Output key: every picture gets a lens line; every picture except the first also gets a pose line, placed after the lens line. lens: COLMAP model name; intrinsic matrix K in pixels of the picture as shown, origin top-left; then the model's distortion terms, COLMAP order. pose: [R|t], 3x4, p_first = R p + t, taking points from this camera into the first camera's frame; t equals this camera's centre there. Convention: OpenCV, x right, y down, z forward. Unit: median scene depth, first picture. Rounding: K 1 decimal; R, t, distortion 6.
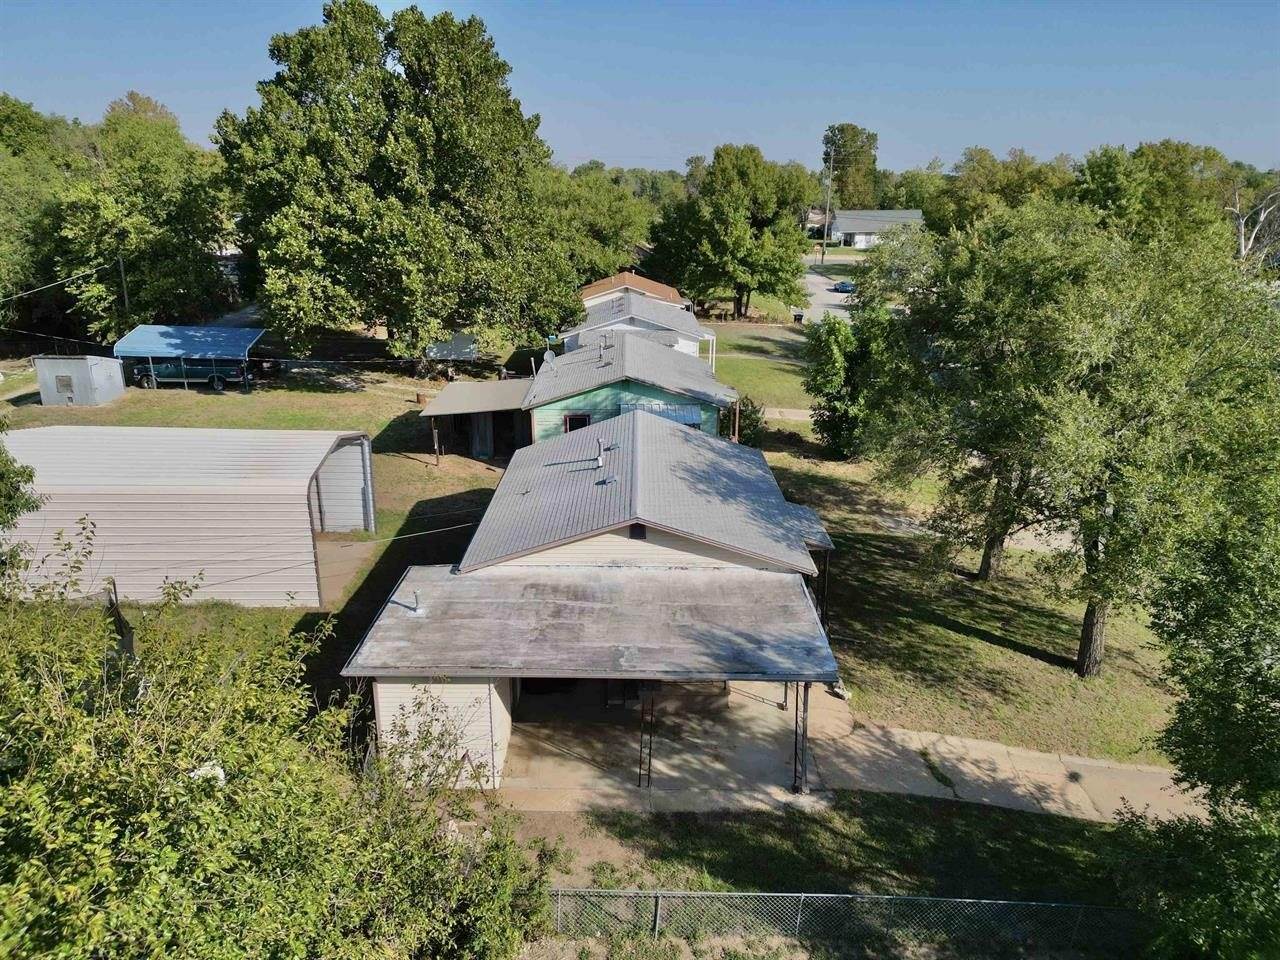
lens RADIAL K [[891.3, 0, 645.8], [0, 891.3, 481.6], [0, 0, 1]] dist [0.090387, -0.075849]
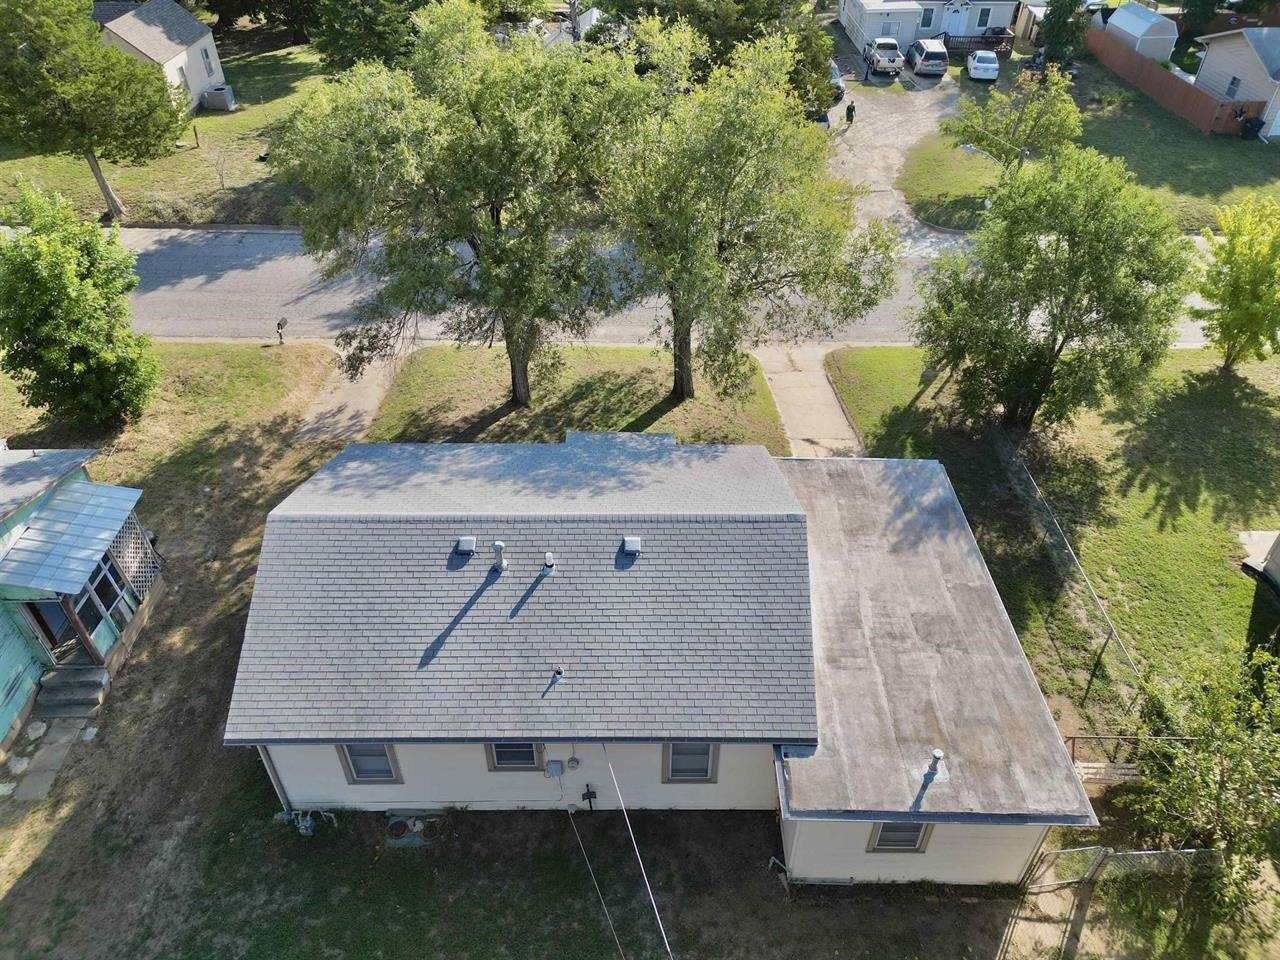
lens RADIAL K [[891.3, 0, 645.8], [0, 891.3, 481.6], [0, 0, 1]] dist [0.090387, -0.075849]
pose [[-0.002997, -0.632581, 0.774488, -0.728099], [0.307887, 0.736285, 0.602570, -0.609297], [-0.951418, 0.240261, 0.192557, 1.073975]]
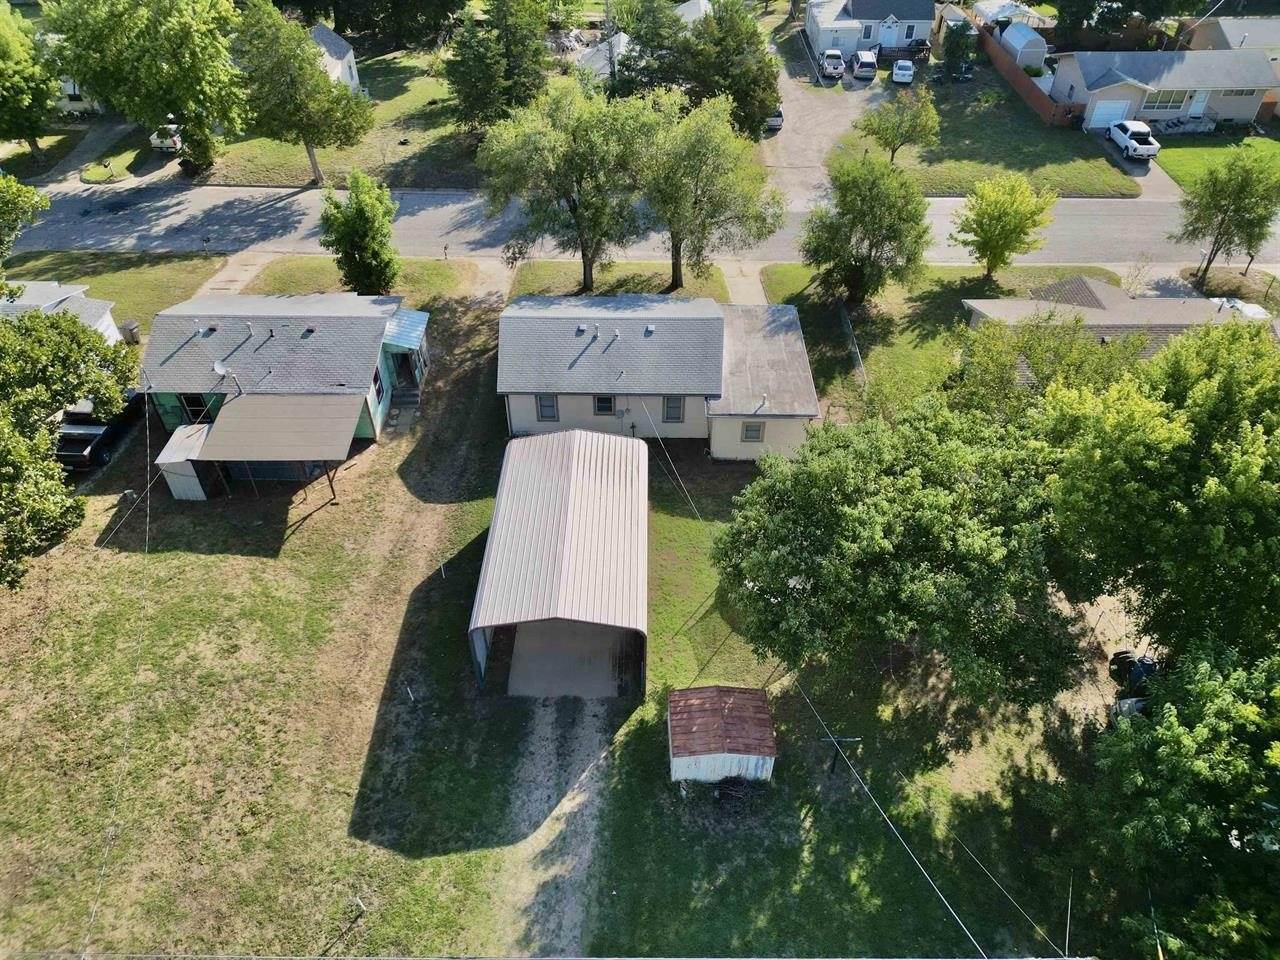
lens RADIAL K [[891.3, 0, 645.8], [0, 891.3, 481.6], [0, 0, 1]] dist [0.090387, -0.075849]
pose [[0.008203, -0.664121, 0.747580, -1.981062], [0.306943, 0.713187, 0.630199, -1.145521], [-0.951692, 0.224295, 0.209697, 0.911911]]
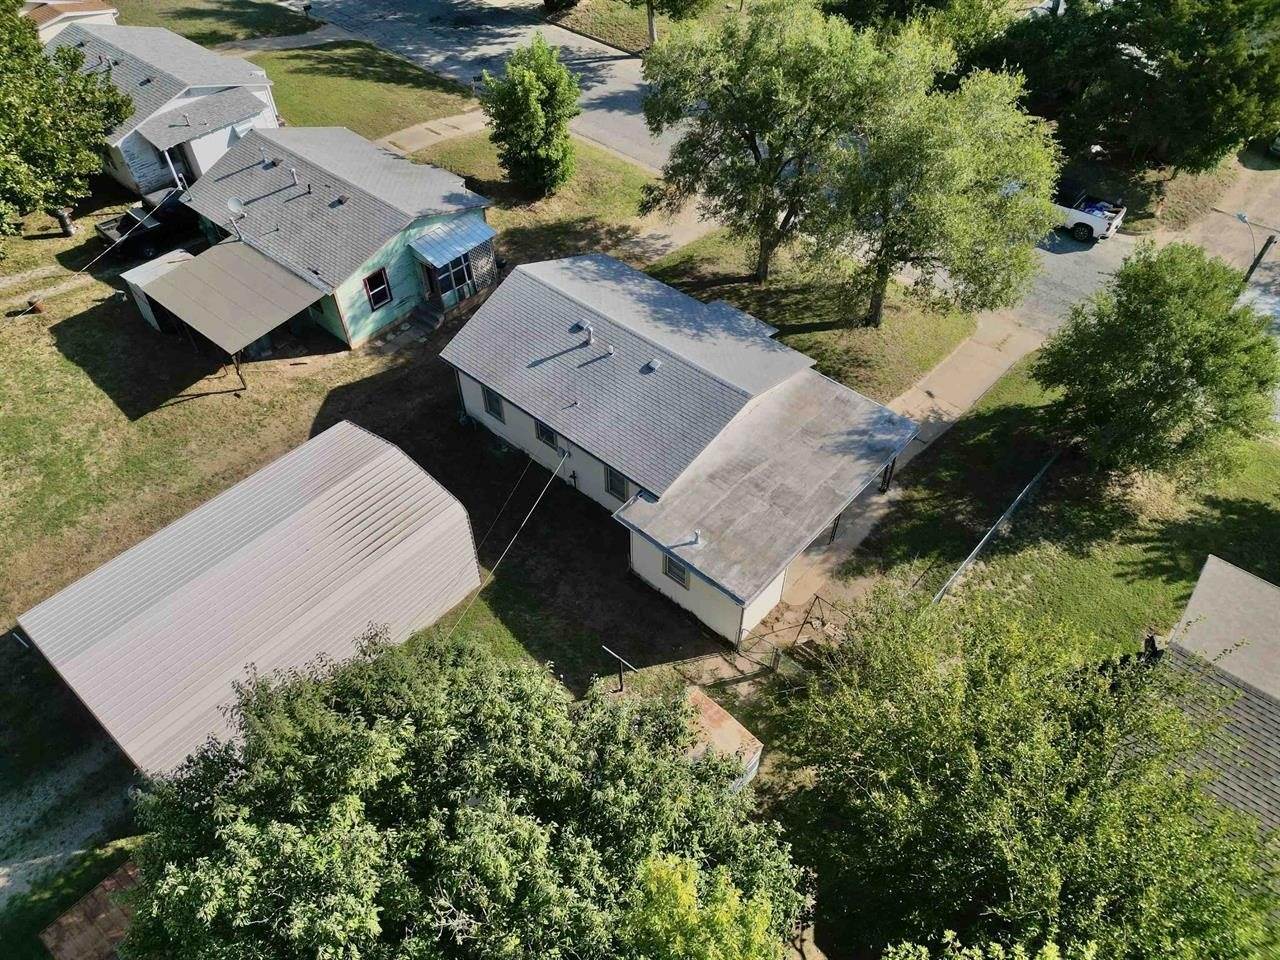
lens RADIAL K [[891.3, 0, 645.8], [0, 891.3, 481.6], [0, 0, 1]] dist [0.090387, -0.075849]
pose [[0.653864, -0.557267, 0.511777, -0.973323], [0.232939, 0.791819, 0.564591, -0.726217], [-0.719862, -0.249953, 0.647551, 0.229243]]
